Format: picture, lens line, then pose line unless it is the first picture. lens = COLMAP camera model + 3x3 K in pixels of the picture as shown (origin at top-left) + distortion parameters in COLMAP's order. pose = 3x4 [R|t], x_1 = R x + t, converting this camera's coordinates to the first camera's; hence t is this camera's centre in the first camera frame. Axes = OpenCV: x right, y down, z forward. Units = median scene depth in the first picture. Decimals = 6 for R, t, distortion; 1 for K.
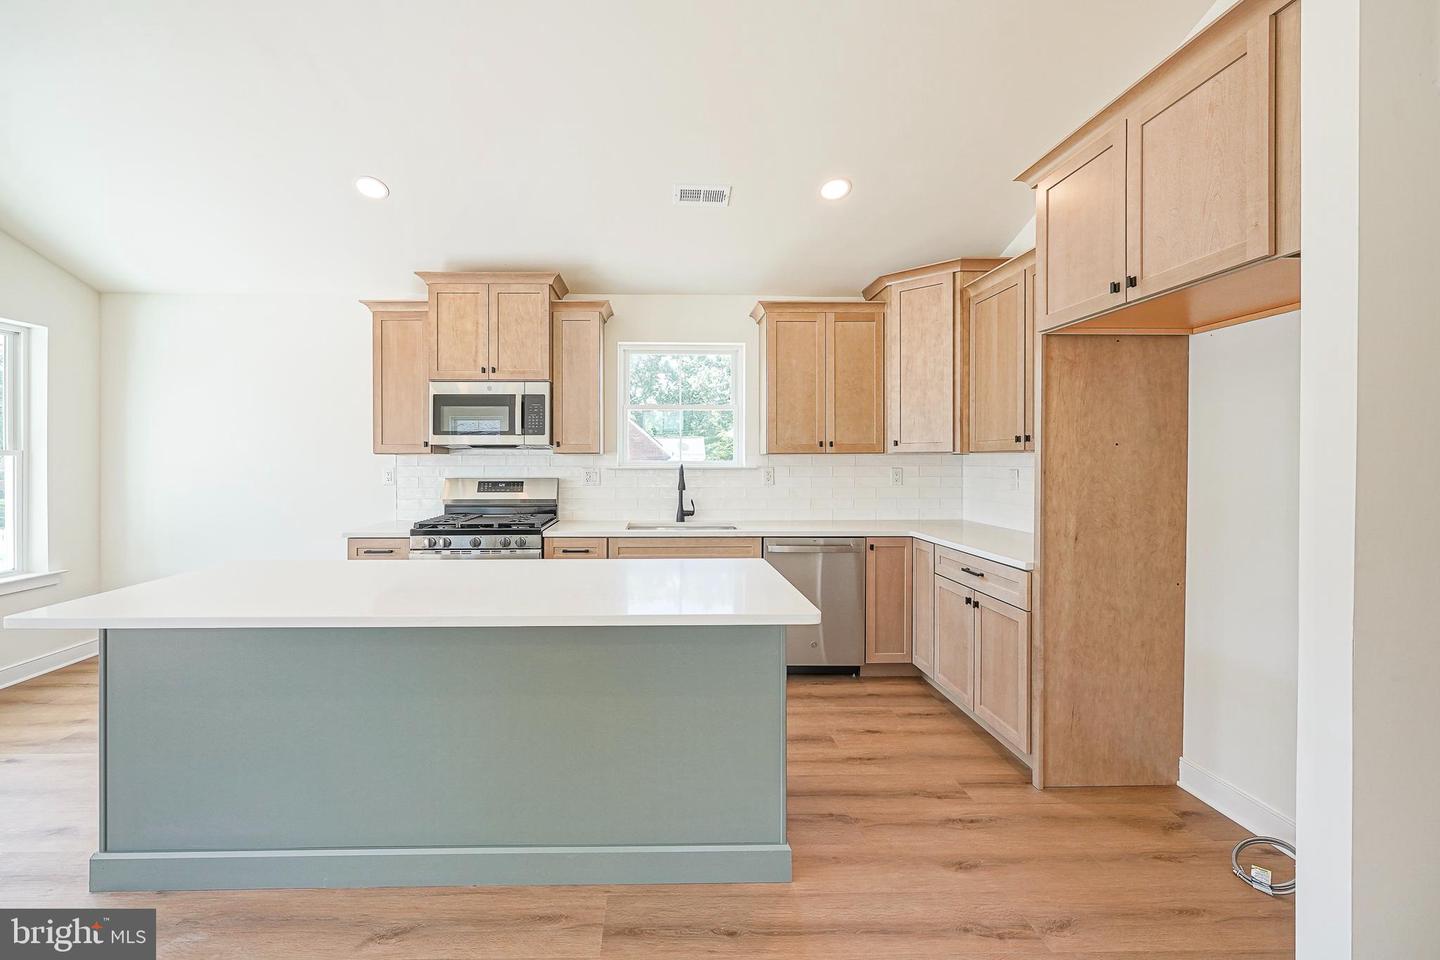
lens RADIAL K [[585.9, 0, 685.8], [0, 585.9, 464.6], [0, 0, 1]] dist [-0.002411, 0.000347]
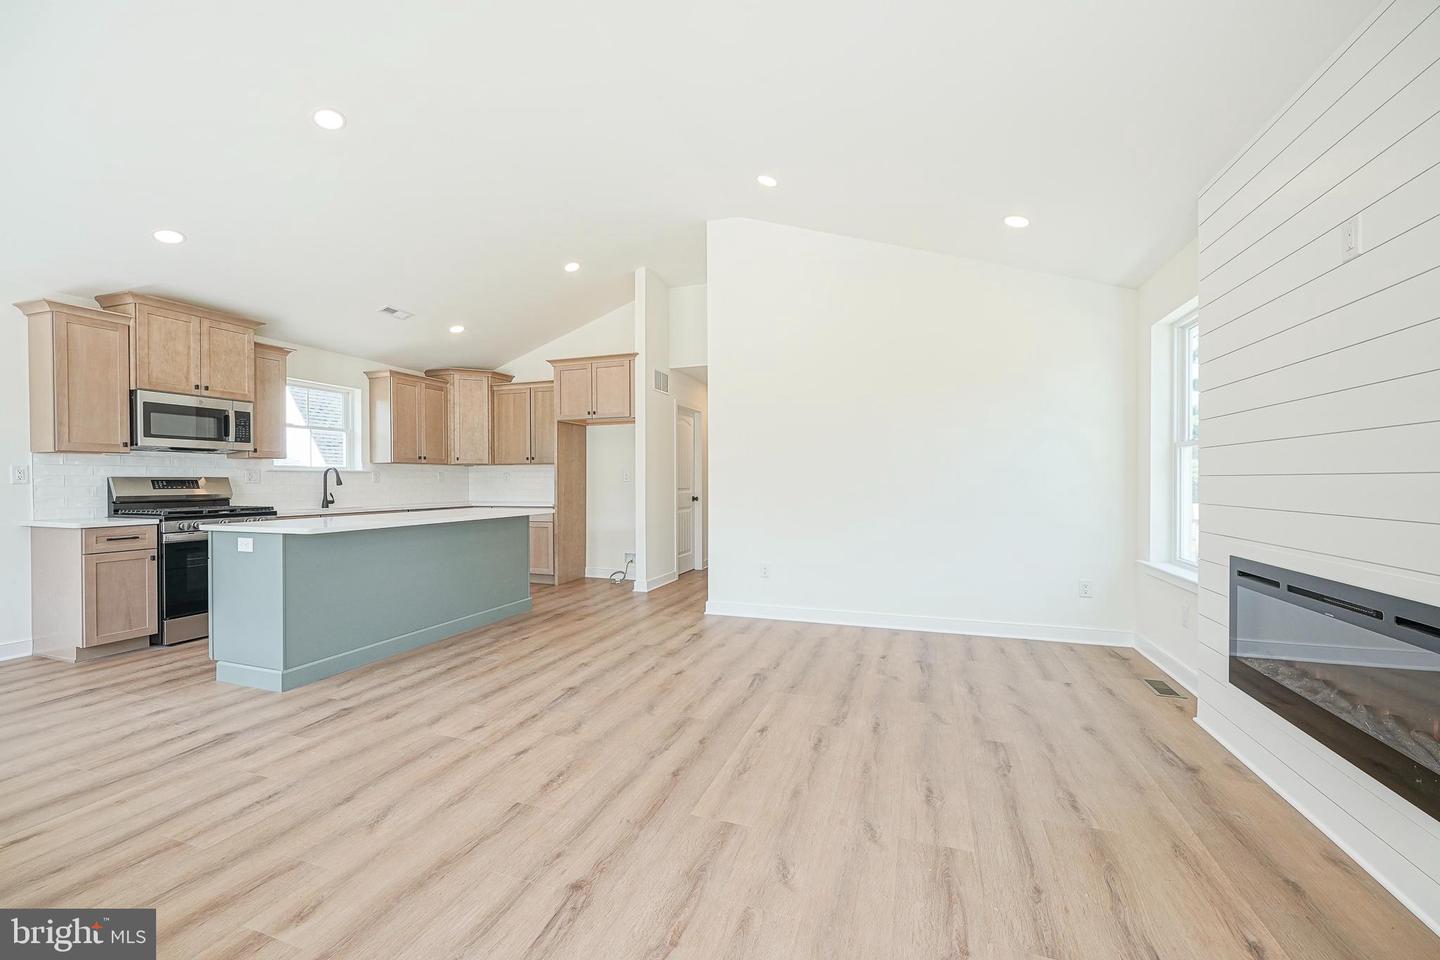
lens RADIAL K [[585.9, 0, 701.7], [0, 585.9, 487.5], [0, 0, 1]] dist [-0.002411, 0.000347]
pose [[0.380921, -0.008521, 0.924568, -1.072019], [0.012936, 0.999909, 0.003885, 0.056969], [-0.924517, 0.010480, 0.380997, -0.435327]]
